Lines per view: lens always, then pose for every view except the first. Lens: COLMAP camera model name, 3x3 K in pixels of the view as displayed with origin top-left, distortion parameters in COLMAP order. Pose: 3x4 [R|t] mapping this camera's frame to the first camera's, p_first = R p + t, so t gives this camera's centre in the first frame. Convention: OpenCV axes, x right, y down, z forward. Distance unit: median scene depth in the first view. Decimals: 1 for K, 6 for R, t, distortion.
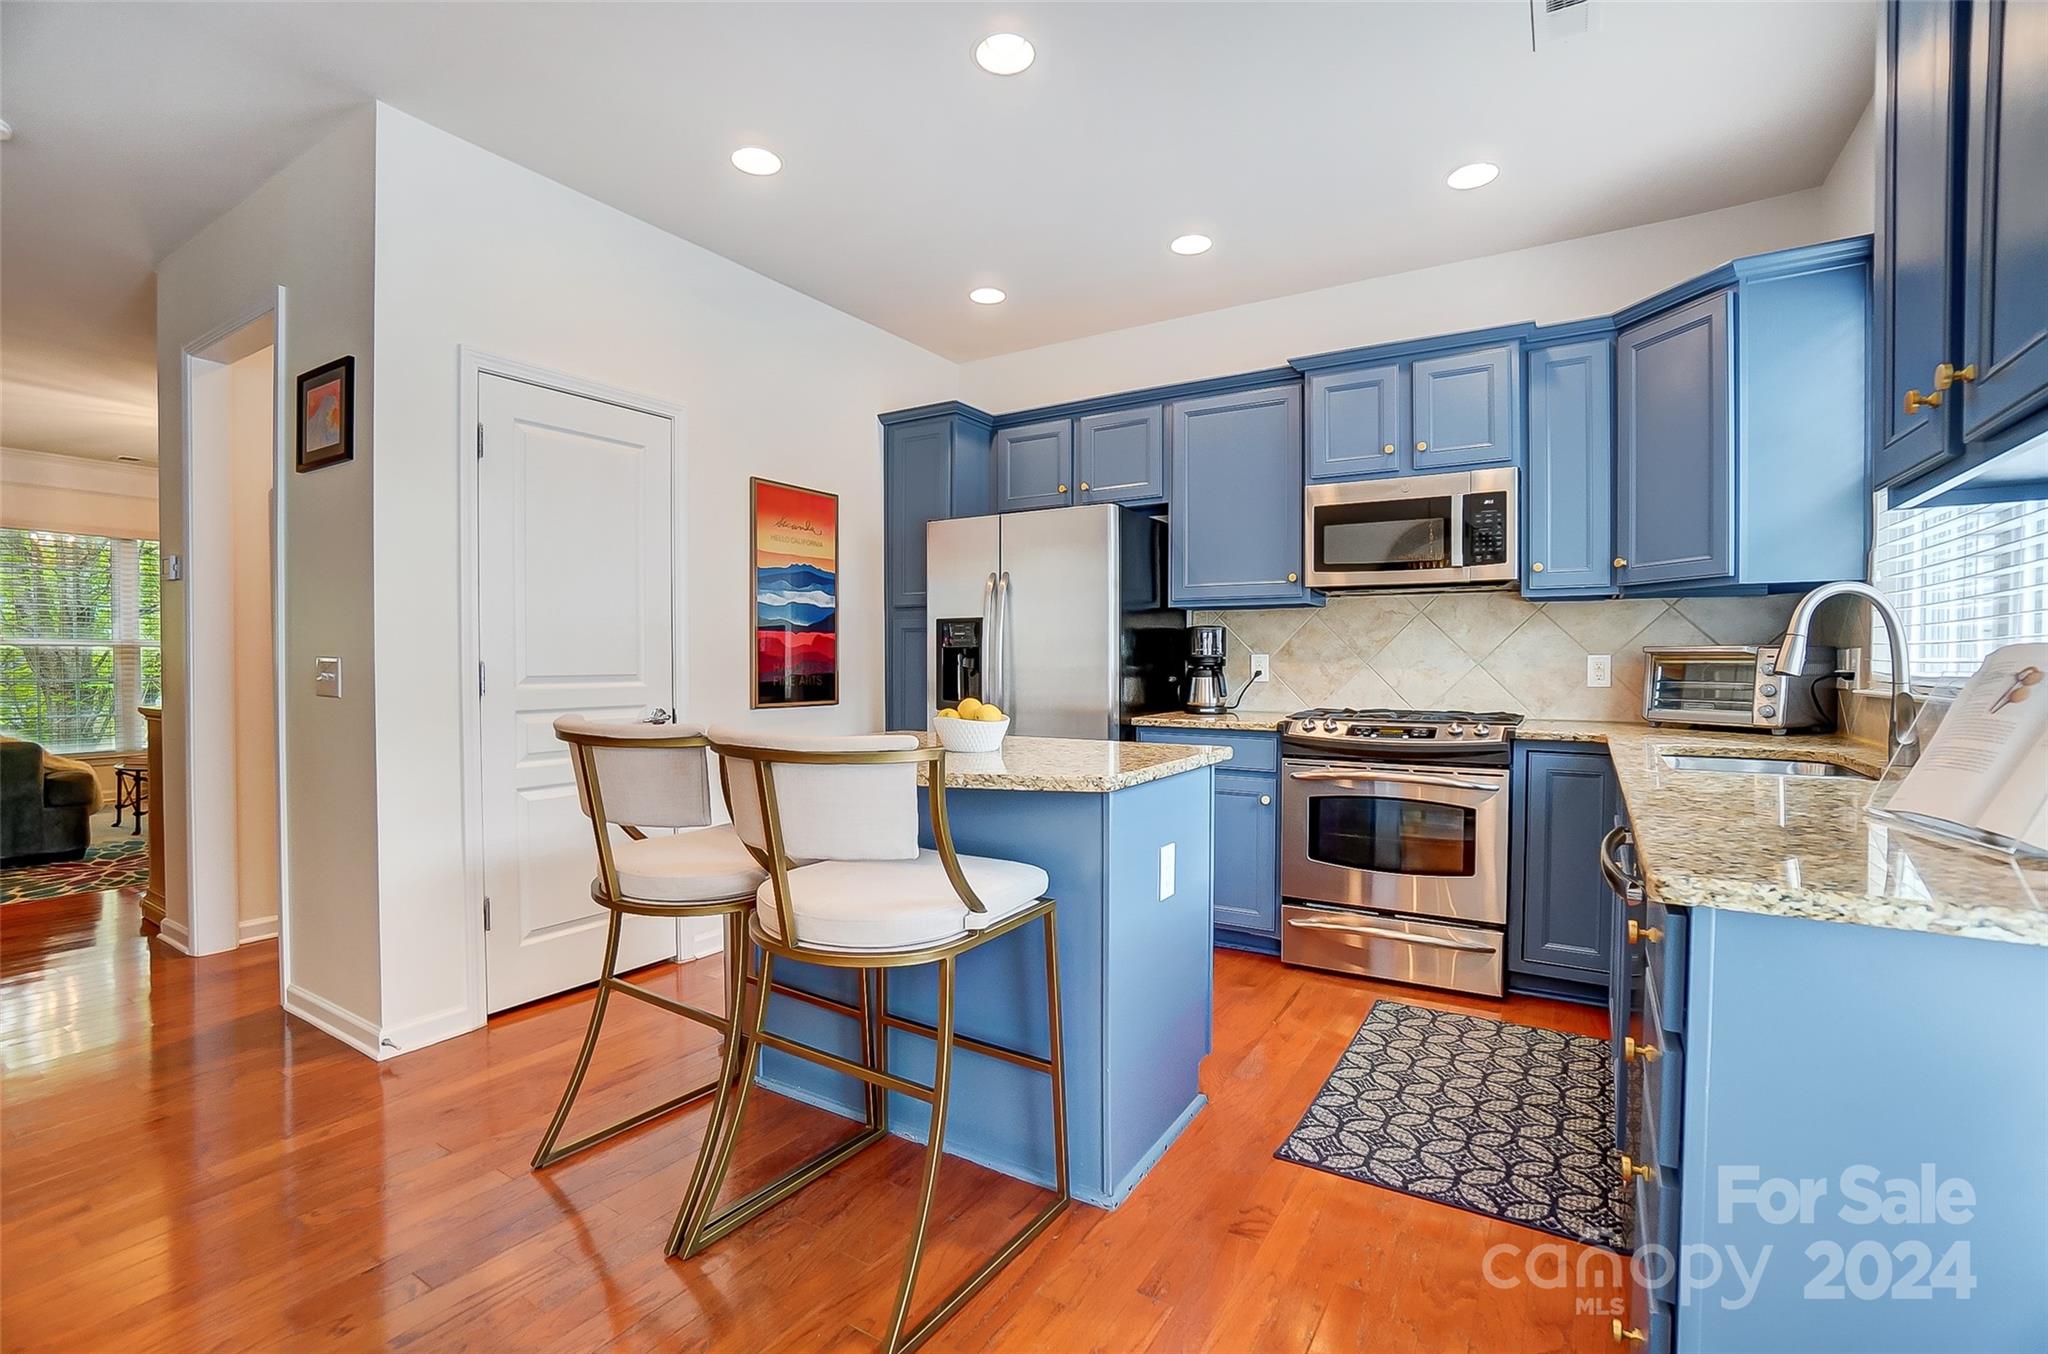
lens RADIAL K [[920.4, 0, 1029.9], [0, 920.4, 673.3], [0, 0, 1]] dist [-0.060787, 0.022059]
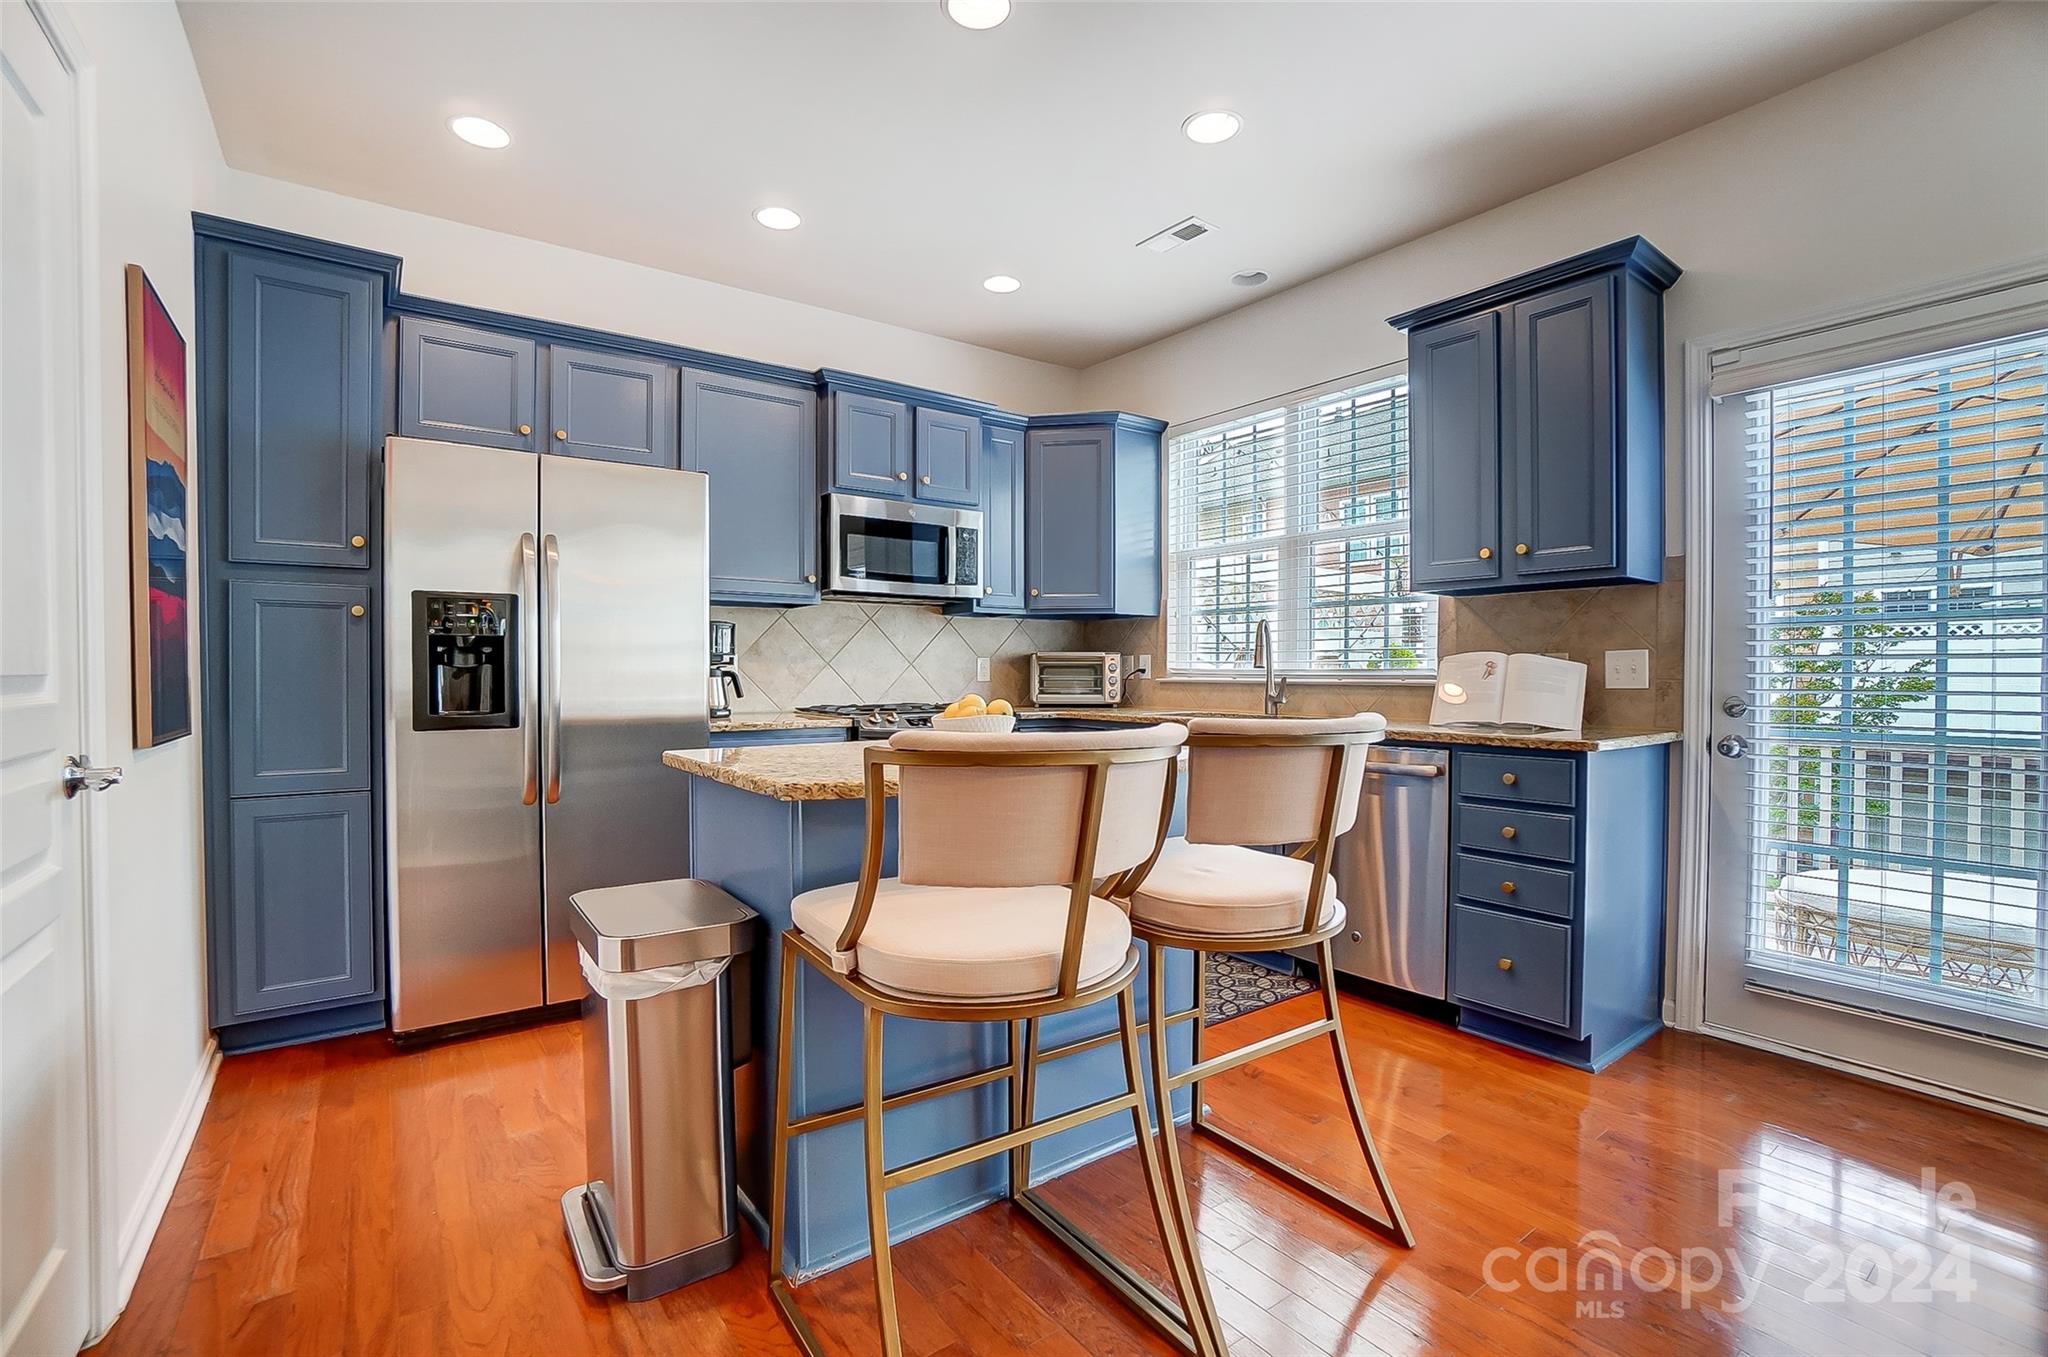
lens RADIAL K [[916.1, 0, 1018.6], [0, 916.1, 679.8], [0, 0, 1]] dist [-0.061948, 0.022727]
pose [[0.371626, -0.010928, 0.928318, -0.656791], [0.008861, 0.999927, 0.008224, 0.002333], [-0.928340, 0.005169, 0.371696, 0.459146]]
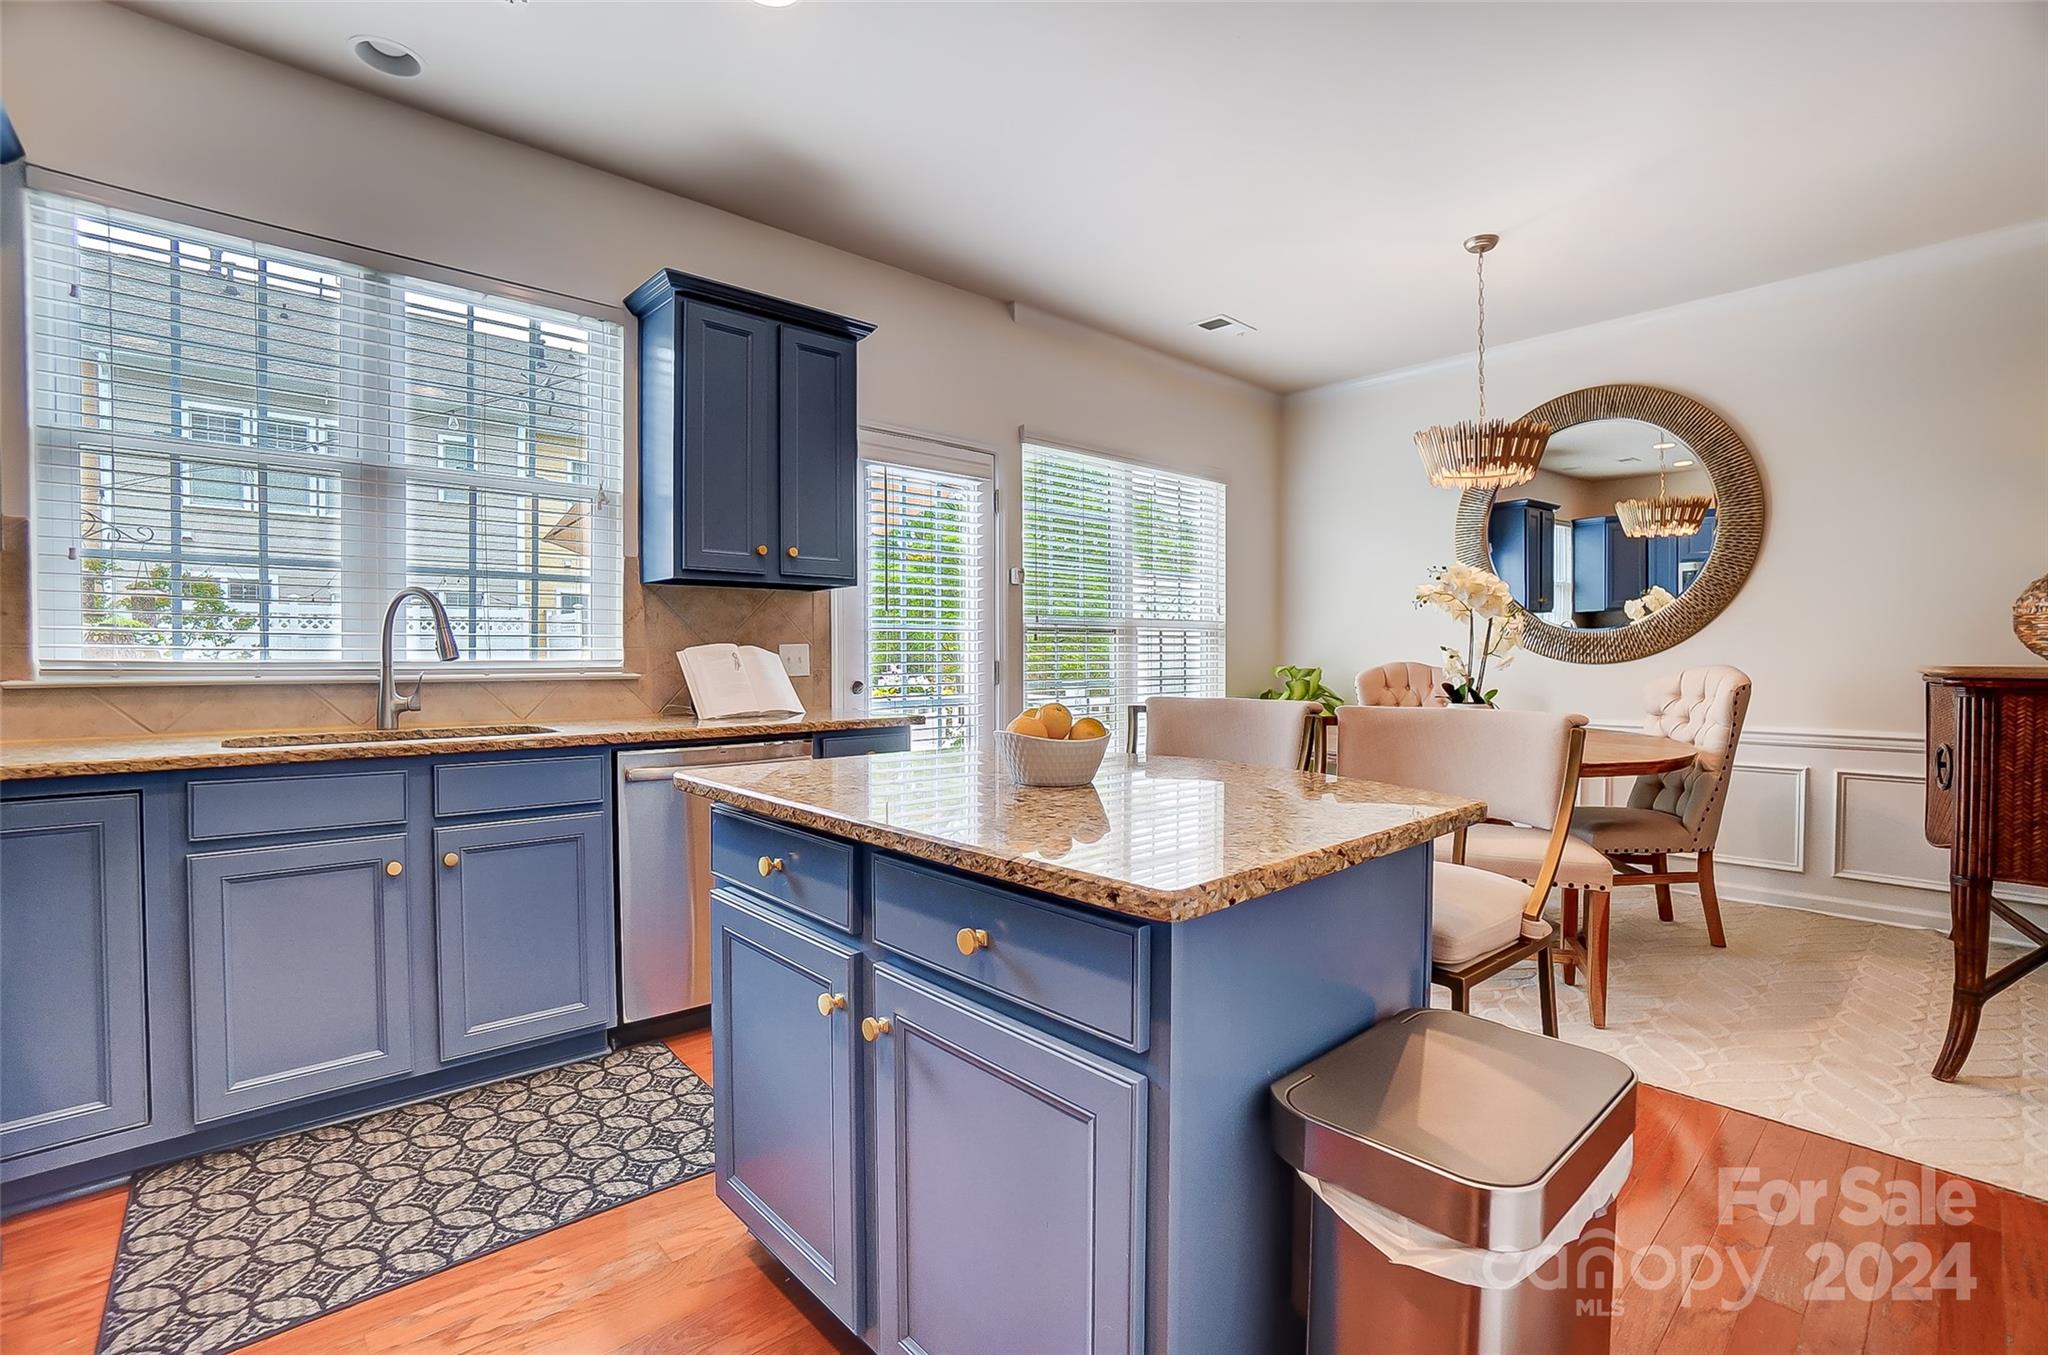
lens RADIAL K [[920.4, 0, 1029.9], [0, 920.4, 673.8], [0, 0, 1]] dist [-0.060787, 0.022059]
pose [[-0.966927, -0.010393, 0.254841, -0.155066], [-0.002970, 0.999561, 0.029495, -0.012932], [-0.255035, 0.027763, -0.966533, 1.223164]]
